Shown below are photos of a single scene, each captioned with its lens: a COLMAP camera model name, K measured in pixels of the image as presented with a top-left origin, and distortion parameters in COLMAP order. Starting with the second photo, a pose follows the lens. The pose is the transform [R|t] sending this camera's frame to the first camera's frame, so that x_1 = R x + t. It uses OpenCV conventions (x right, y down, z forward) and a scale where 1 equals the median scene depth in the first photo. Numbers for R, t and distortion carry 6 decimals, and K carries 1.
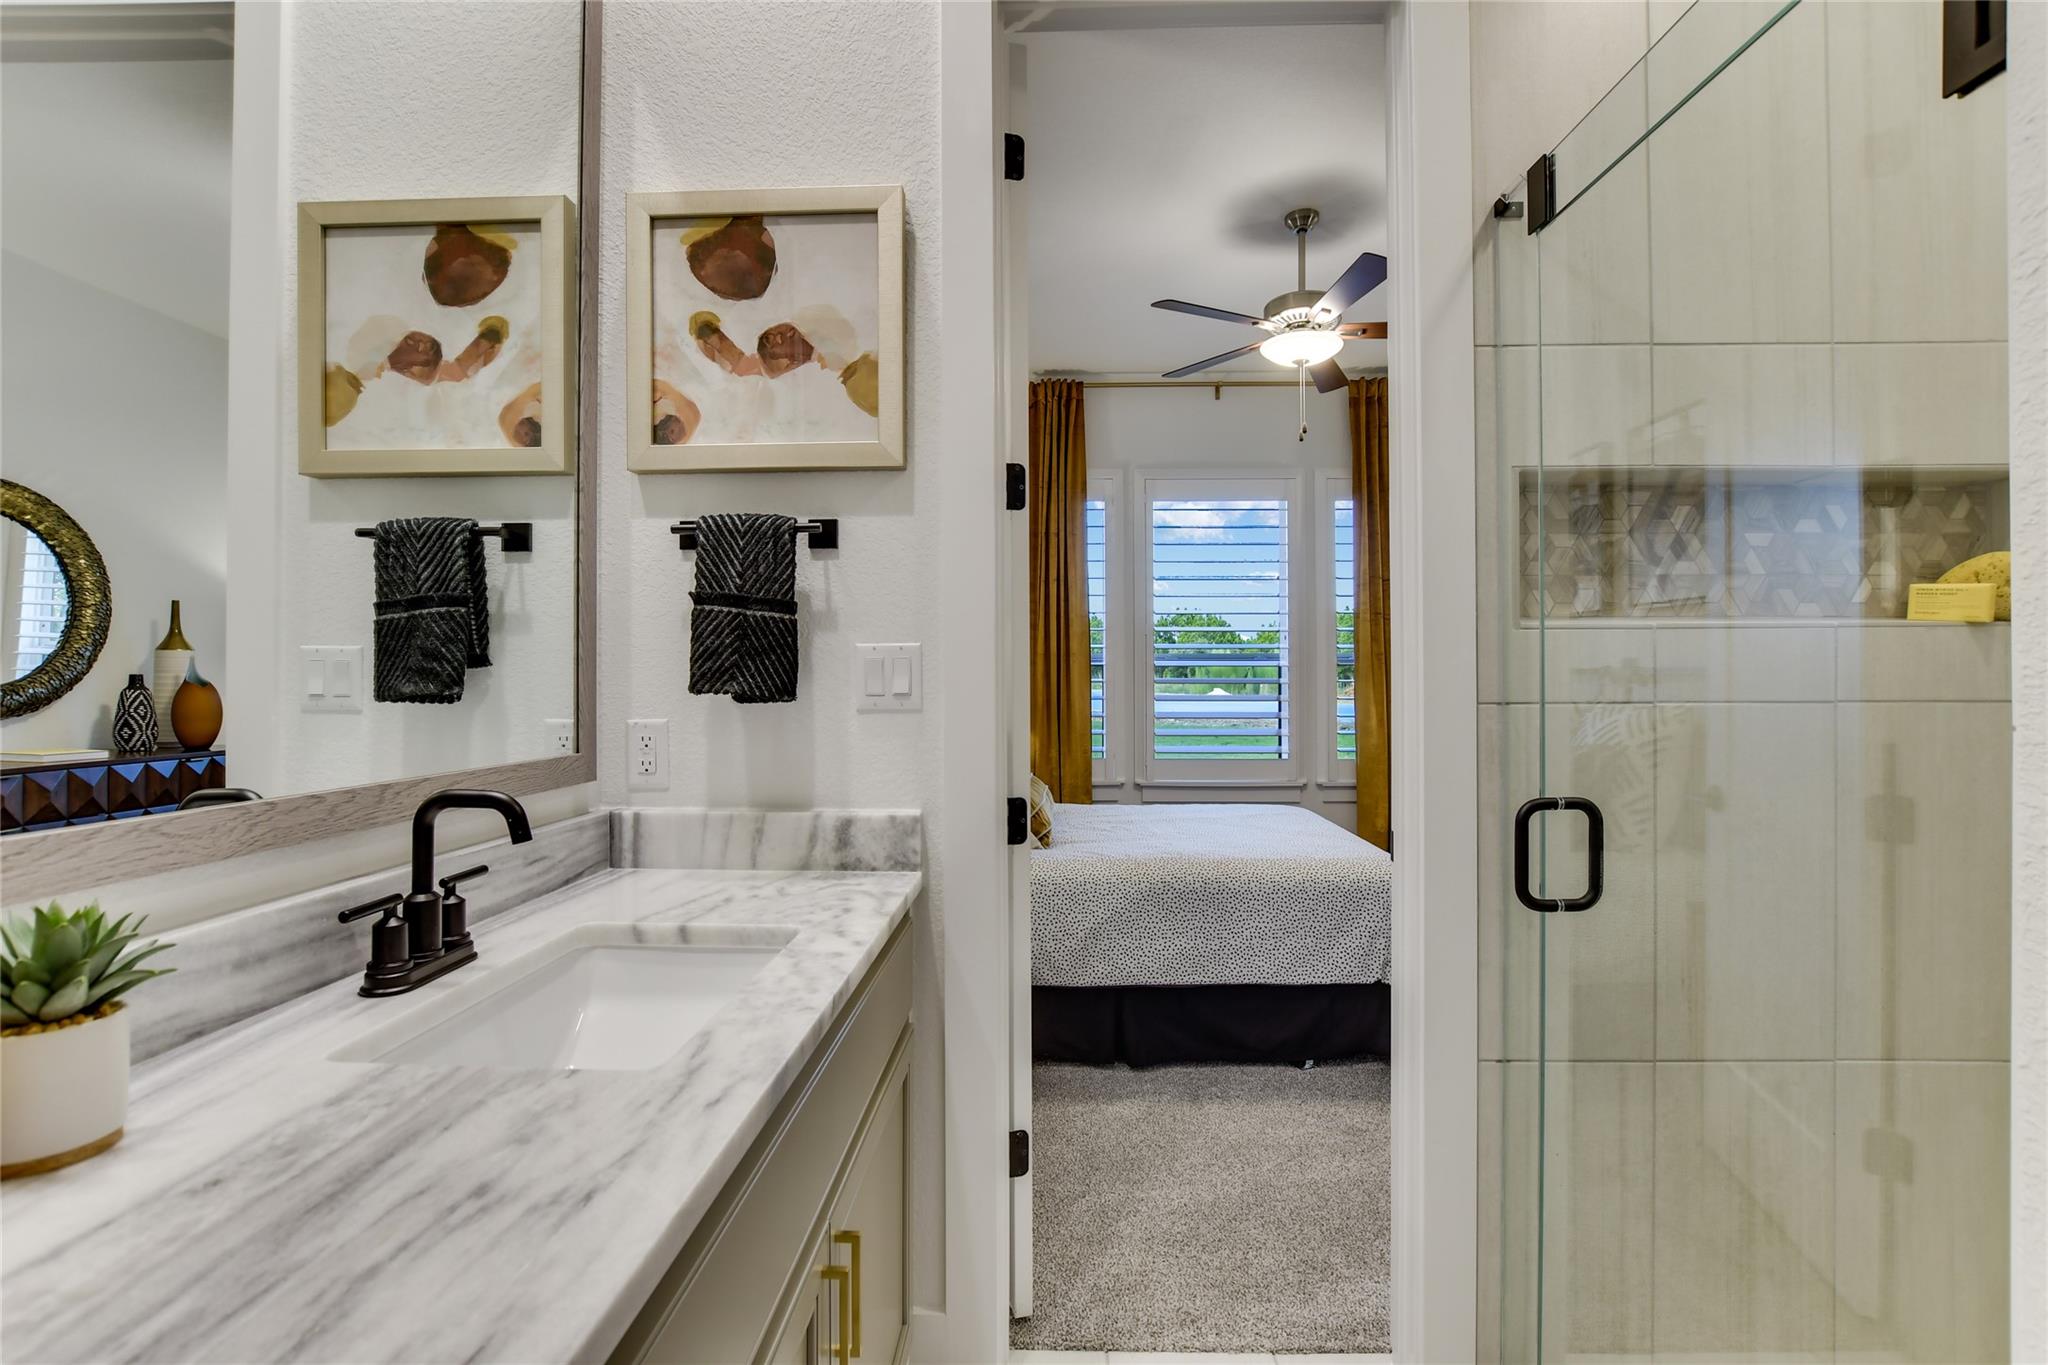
lens RADIAL K [[937.0, 0, 1024.0], [0, 937.0, 682.5], [0, 0, 1]] dist [-0.032594, 0.003957]
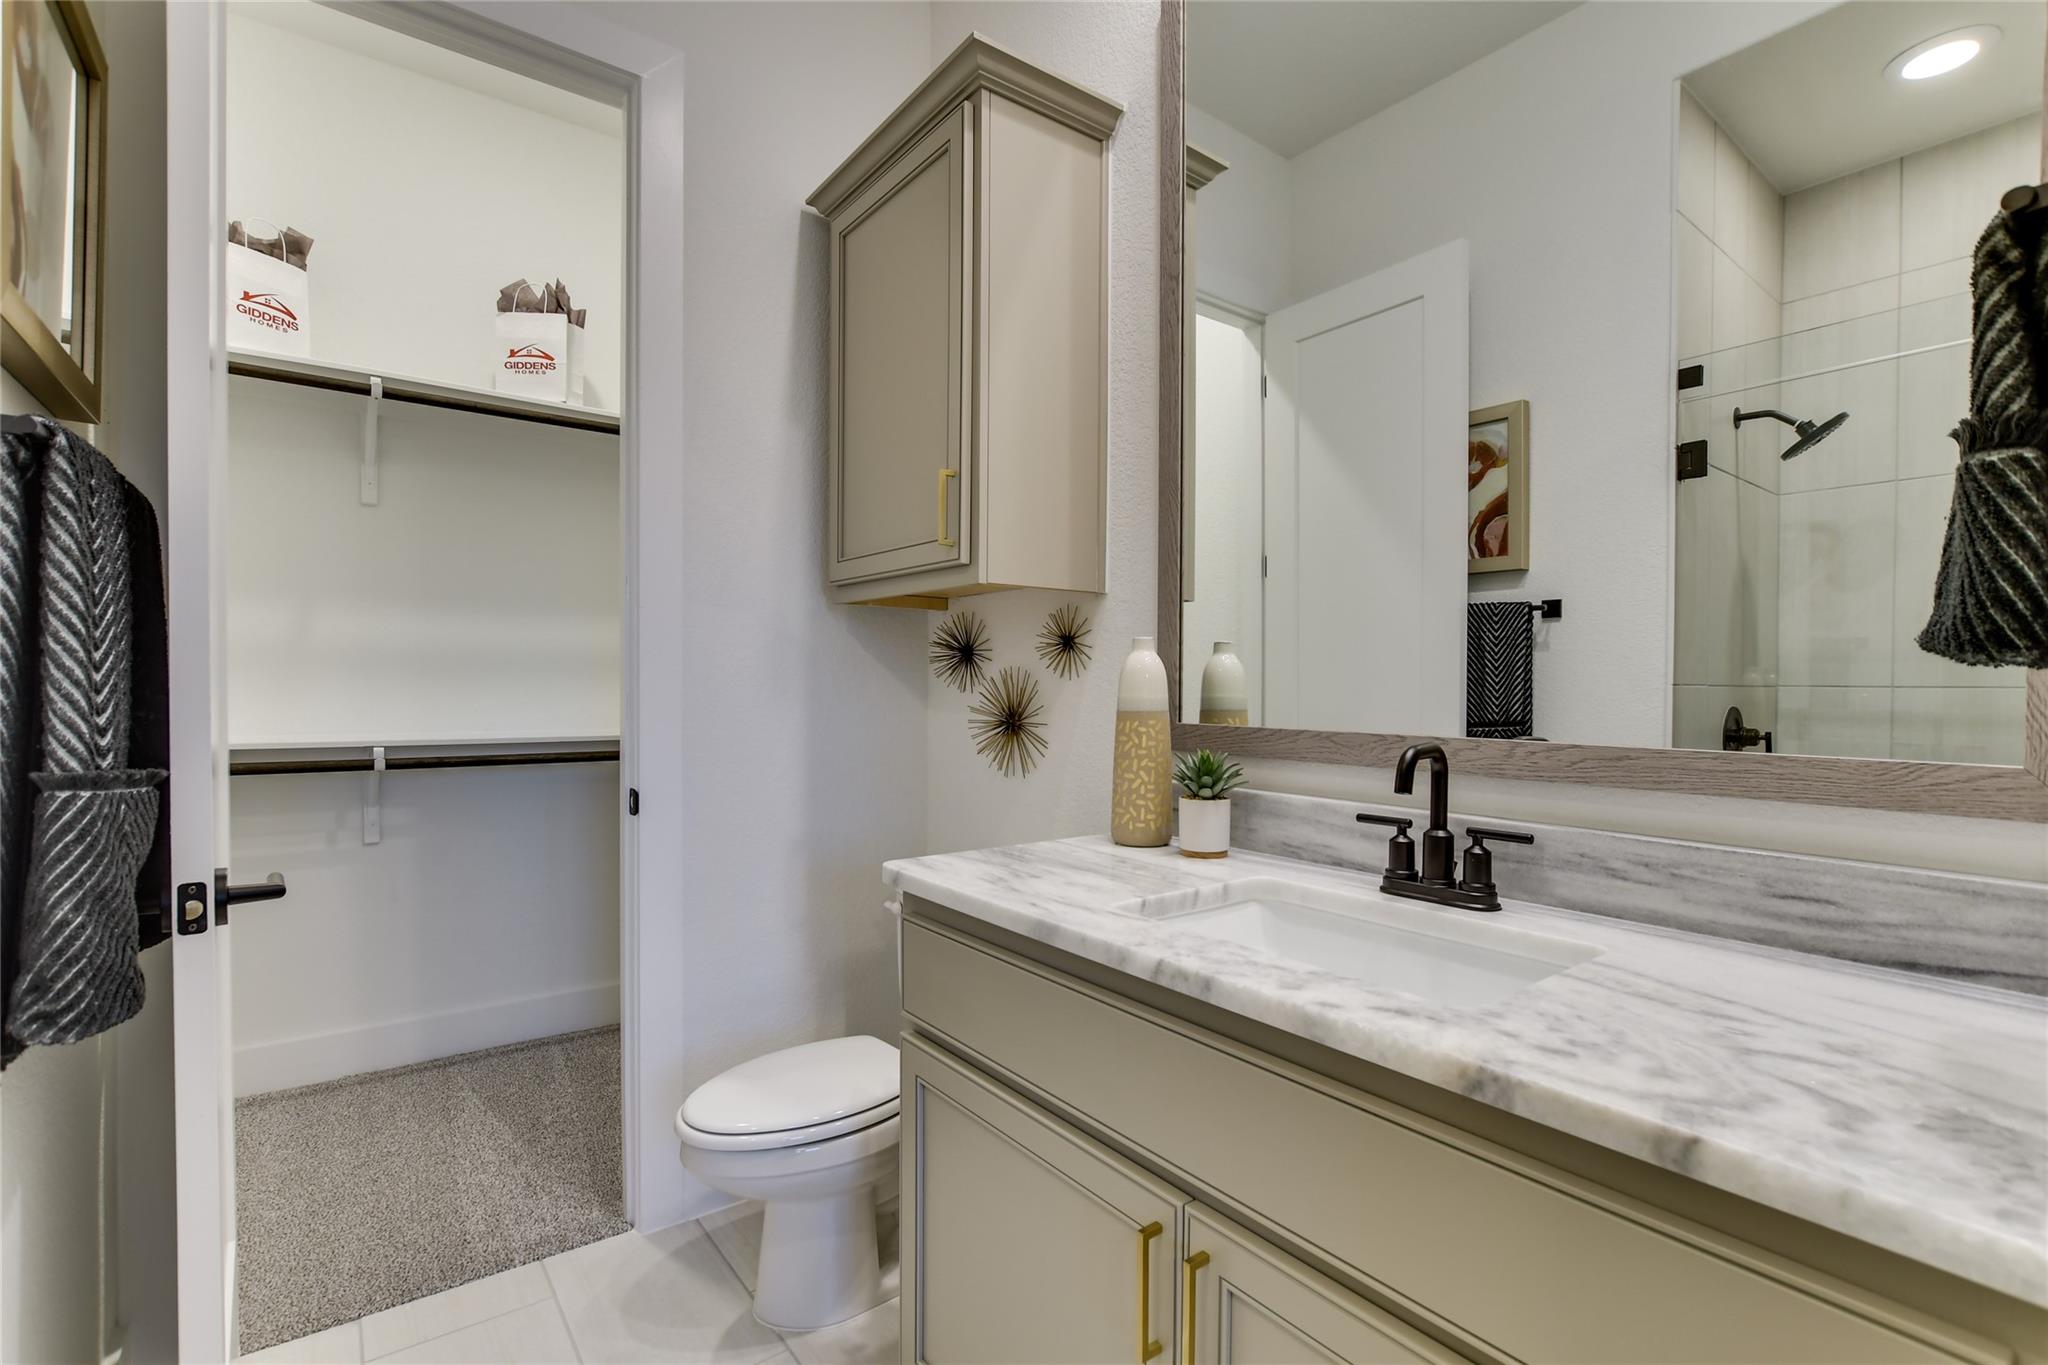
lens RADIAL K [[937.0, 0, 1024.0], [0, 937.0, 682.5], [0, 0, 1]] dist [-0.032594, 0.003957]
pose [[-0.803460, -0.010234, -0.595271, 0.427996], [-0.000364, 0.999861, -0.016698, 0.057568], [0.595359, -0.013200, -0.803351, 1.489478]]
